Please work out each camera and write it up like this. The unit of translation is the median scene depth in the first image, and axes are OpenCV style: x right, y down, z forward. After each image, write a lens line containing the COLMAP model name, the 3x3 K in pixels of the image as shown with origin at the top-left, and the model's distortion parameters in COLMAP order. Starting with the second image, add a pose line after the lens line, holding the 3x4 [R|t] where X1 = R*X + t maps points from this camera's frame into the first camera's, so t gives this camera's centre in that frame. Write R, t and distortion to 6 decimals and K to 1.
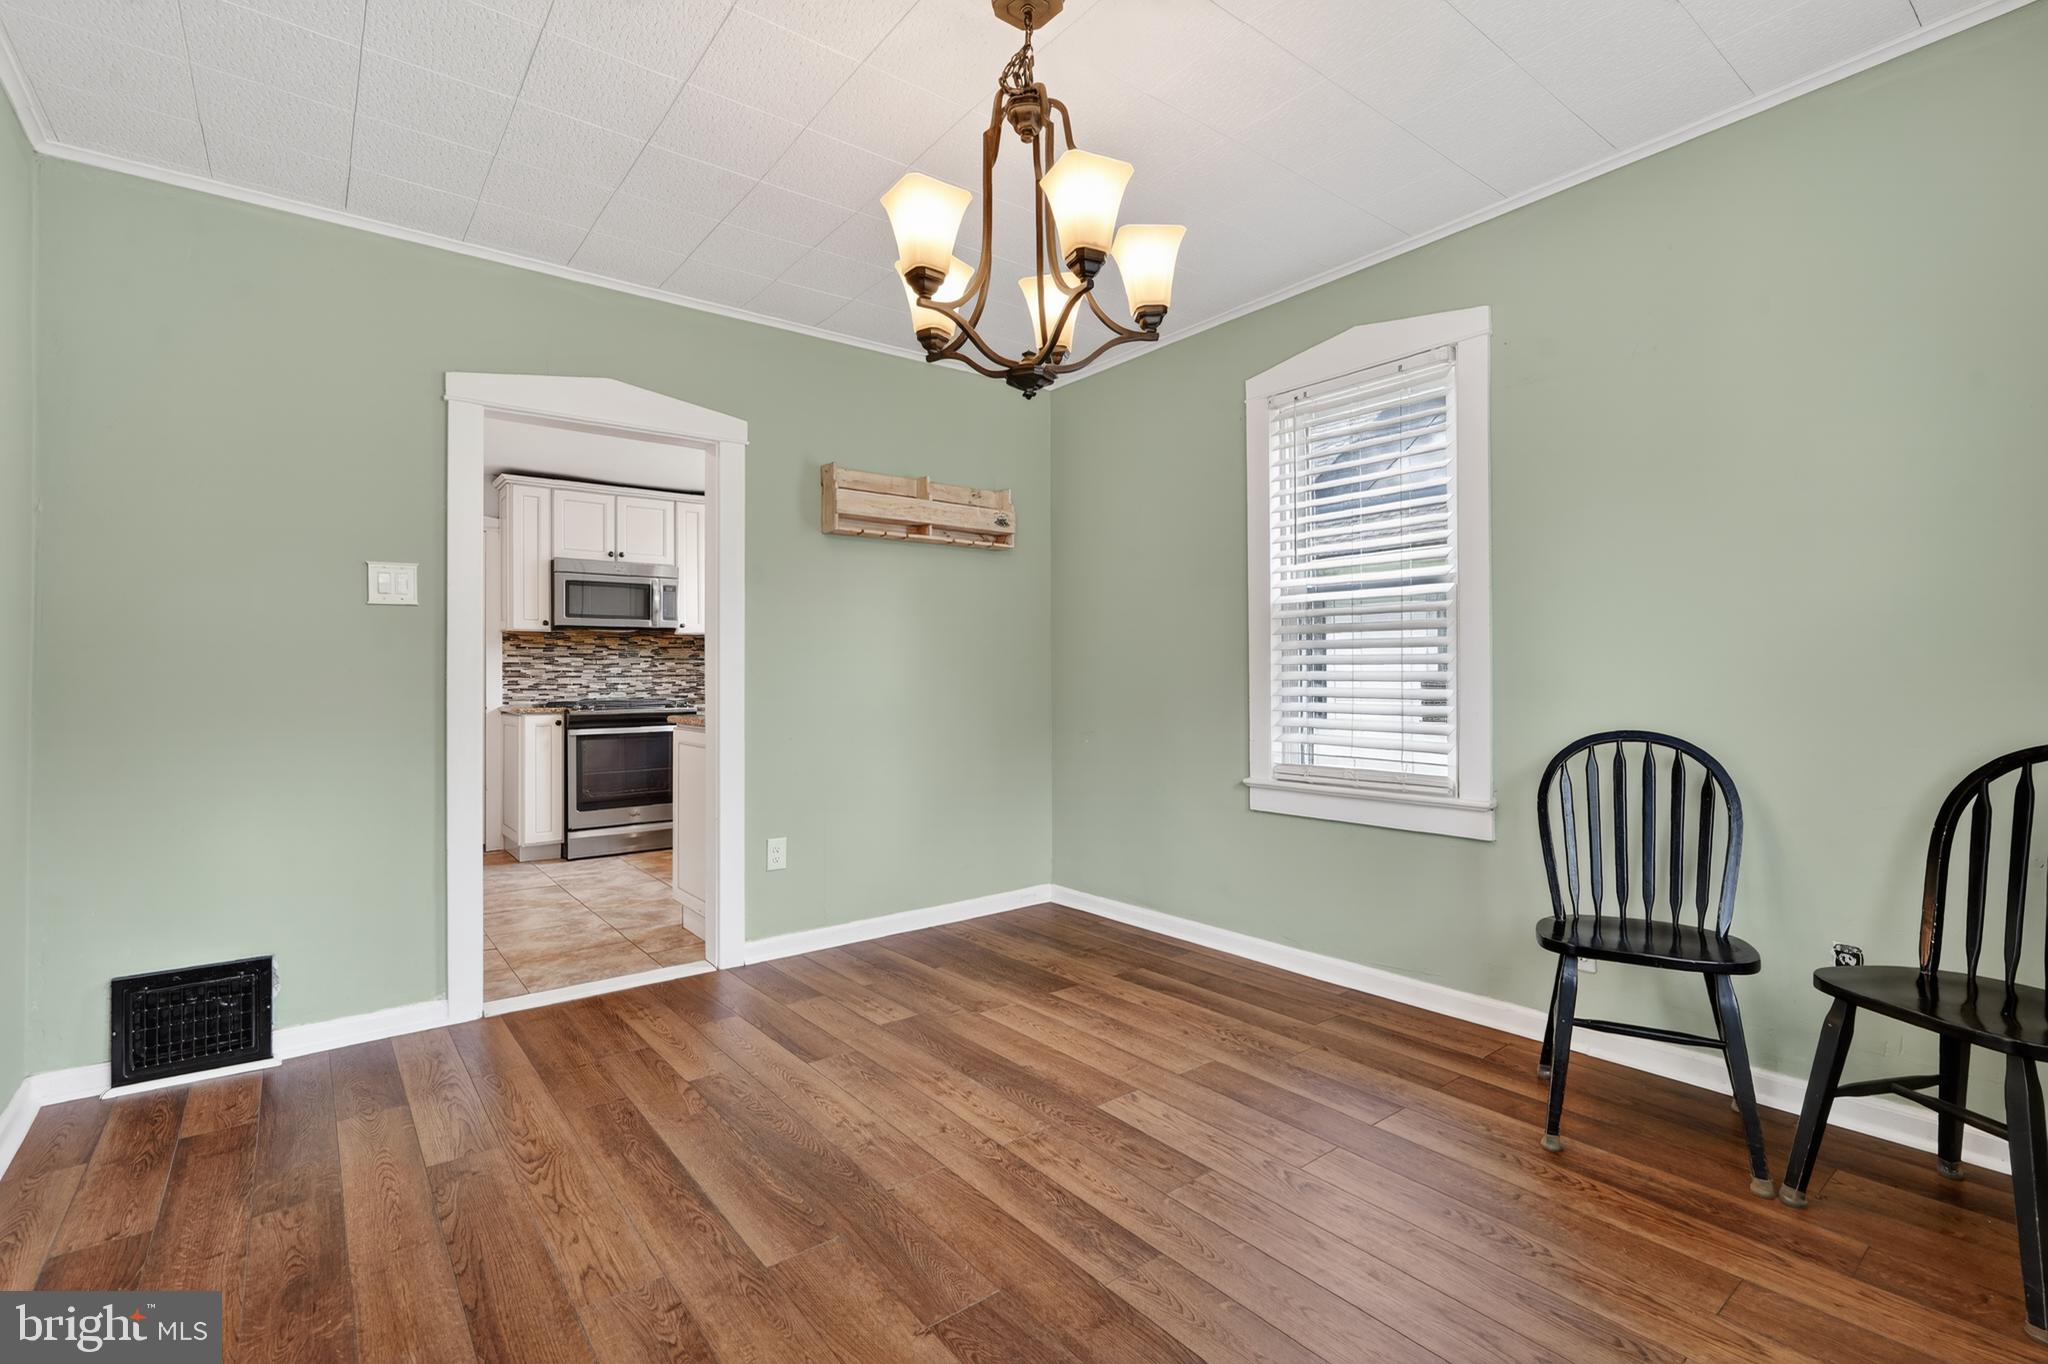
lens RADIAL K [[937.2, 0, 1029.1], [0, 937.2, 662.1], [0, 0, 1]] dist [-0.002587, 0.000073]
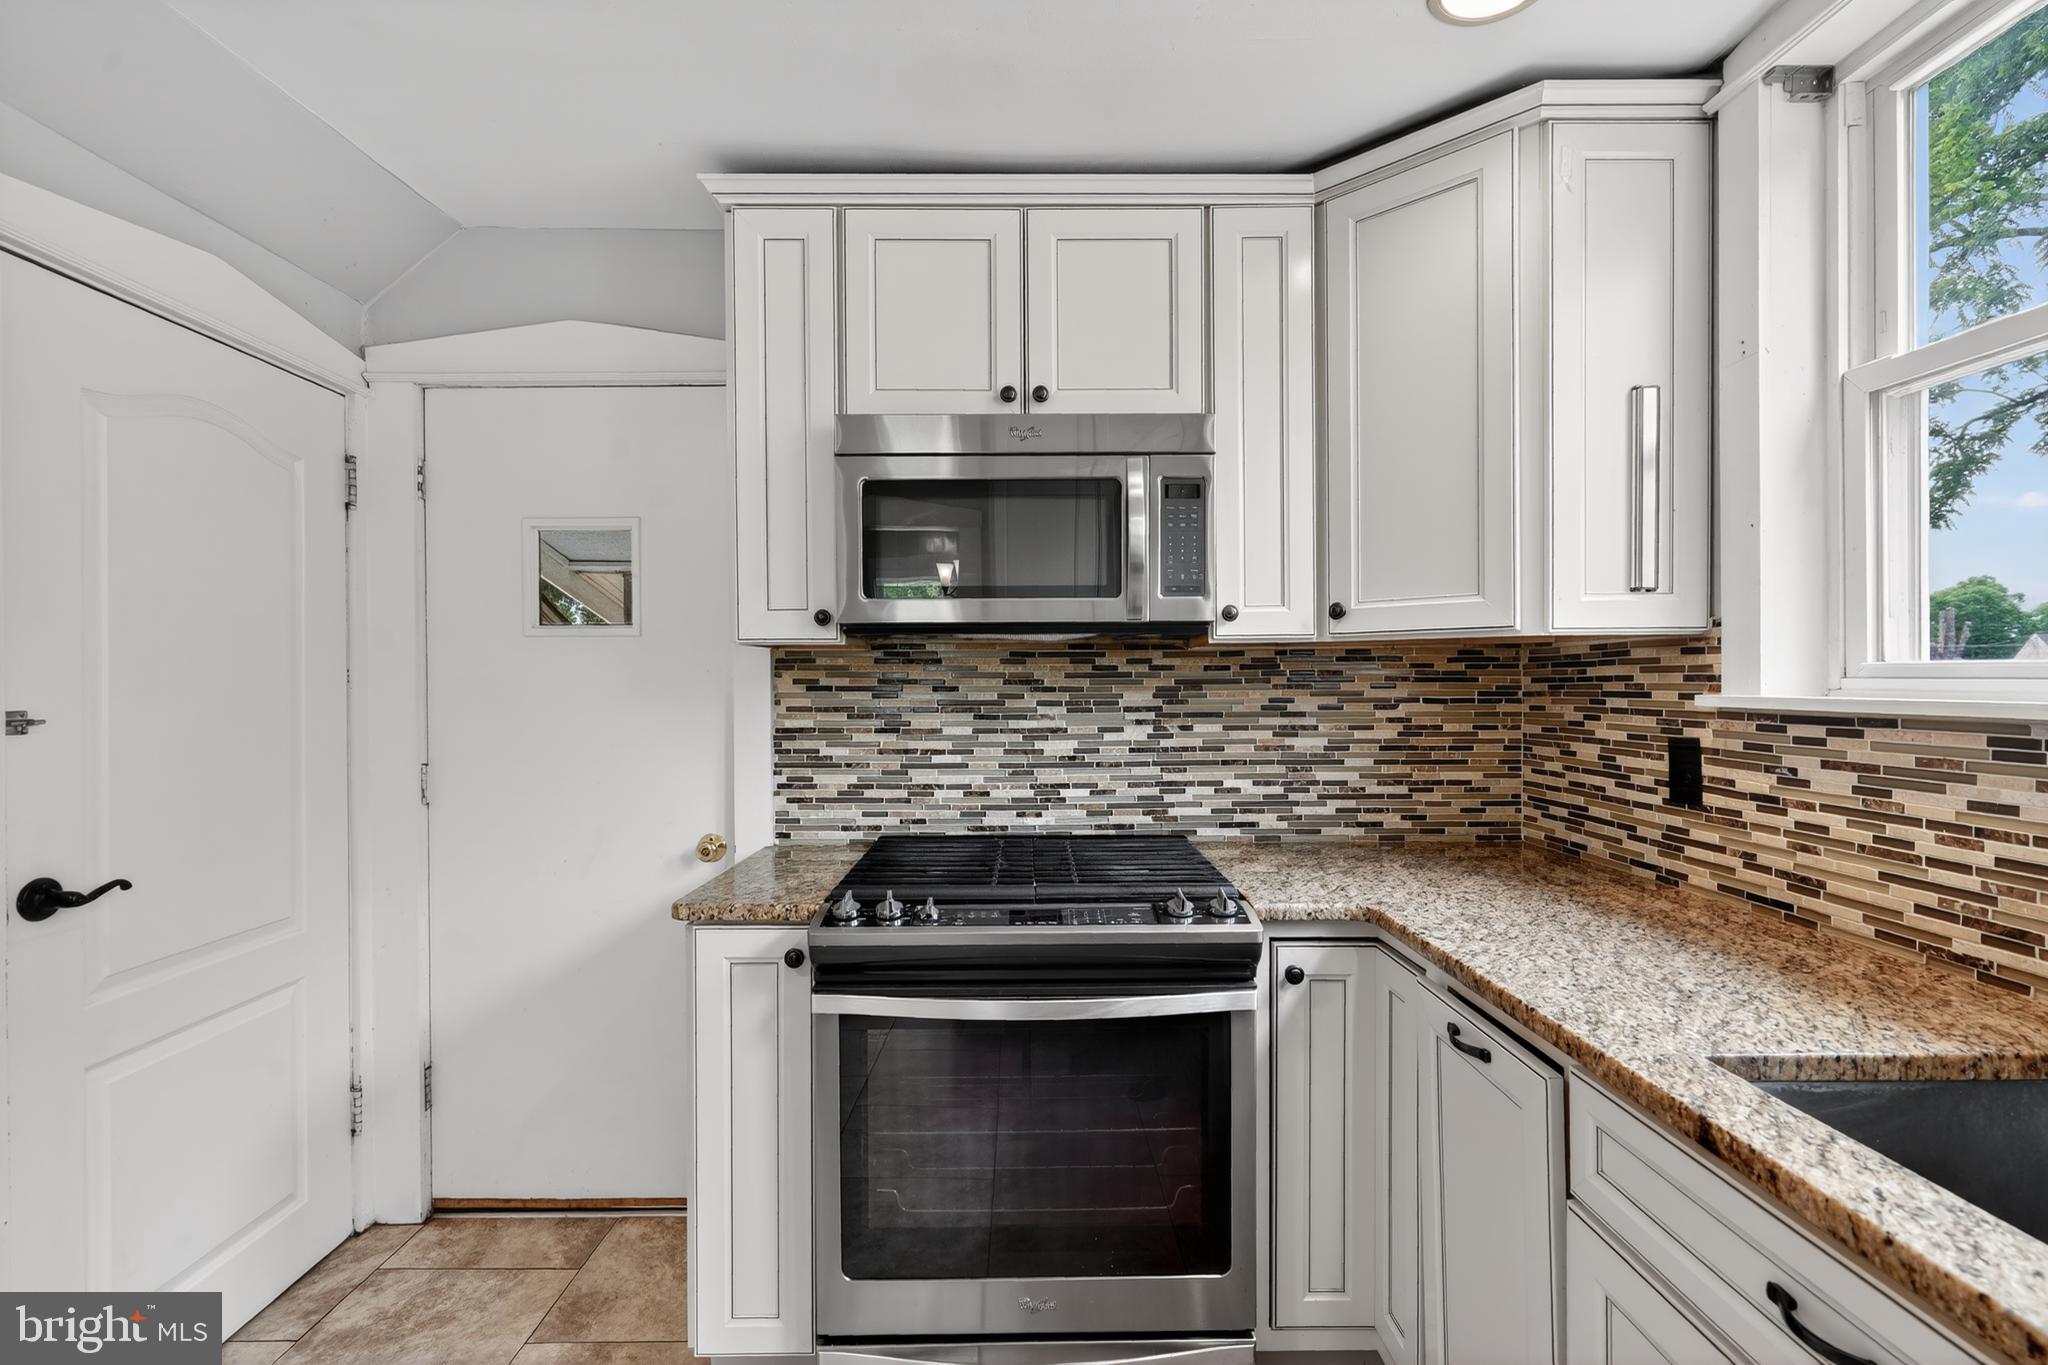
lens RADIAL K [[935.3, 0, 1034.5], [0, 935.3, 691.1], [0, 0, 1]] dist [-0.002931, 0.001810]
pose [[0.795398, 0.010801, -0.605992, -0.245132], [0.006533, 0.999630, 0.026392, -0.023256], [0.606053, -0.024951, 0.795033, 0.746628]]
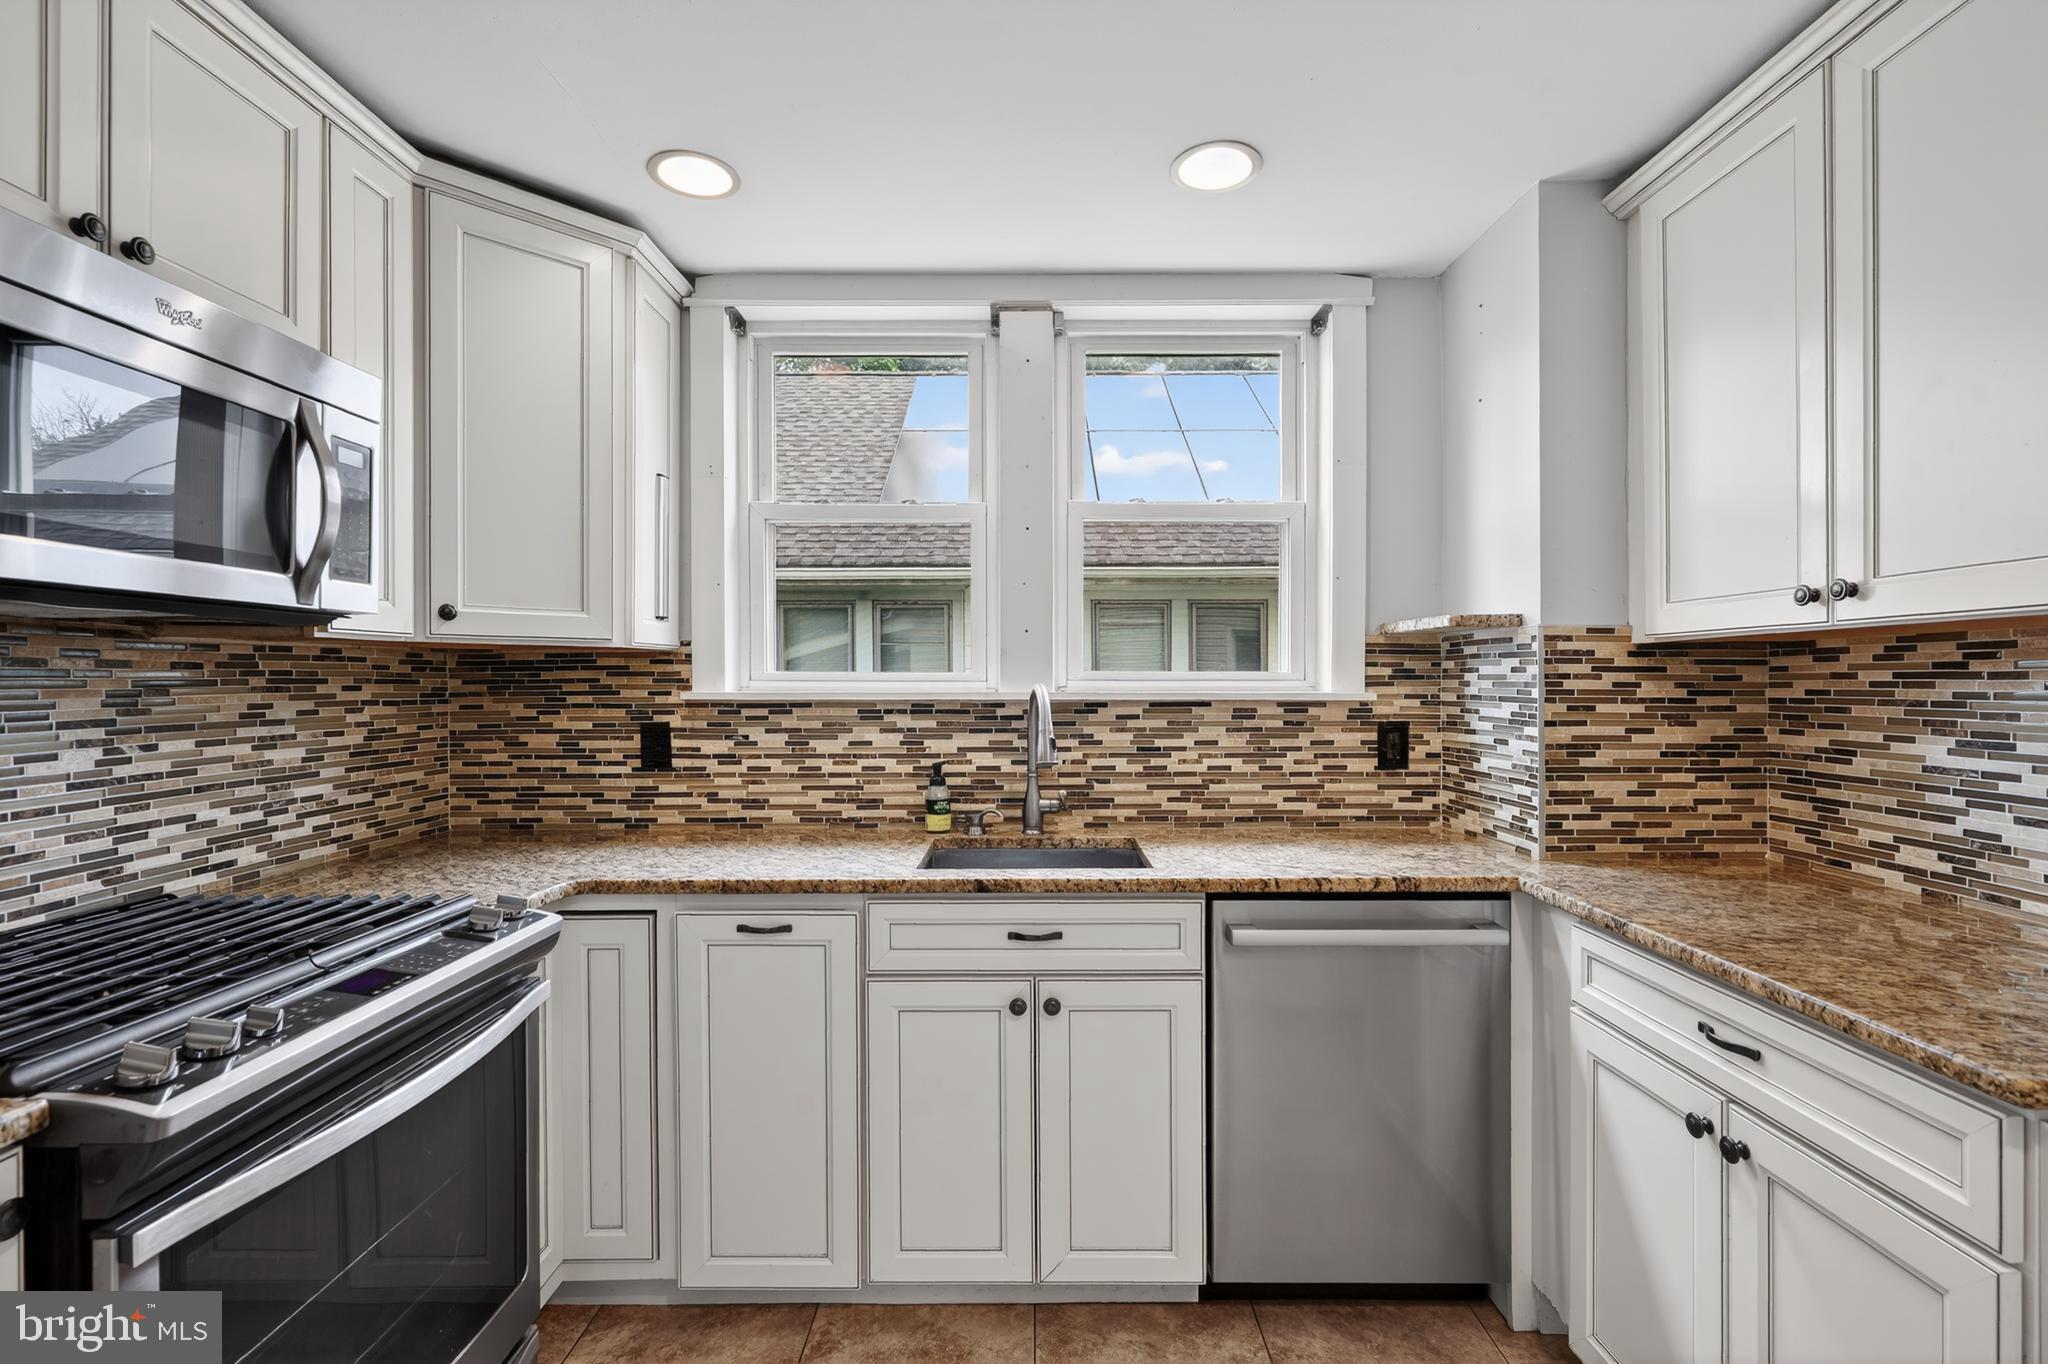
lens RADIAL K [[930.8, 0, 1032.0], [0, 930.8, 684.3], [0, 0, 1]] dist [-0.004313, 0.002932]
pose [[0.619276, 0.002752, 0.785169, -0.474437], [-0.014100, 0.999872, 0.007617, -0.022222], [-0.785047, -0.015788, 0.619235, 0.714158]]
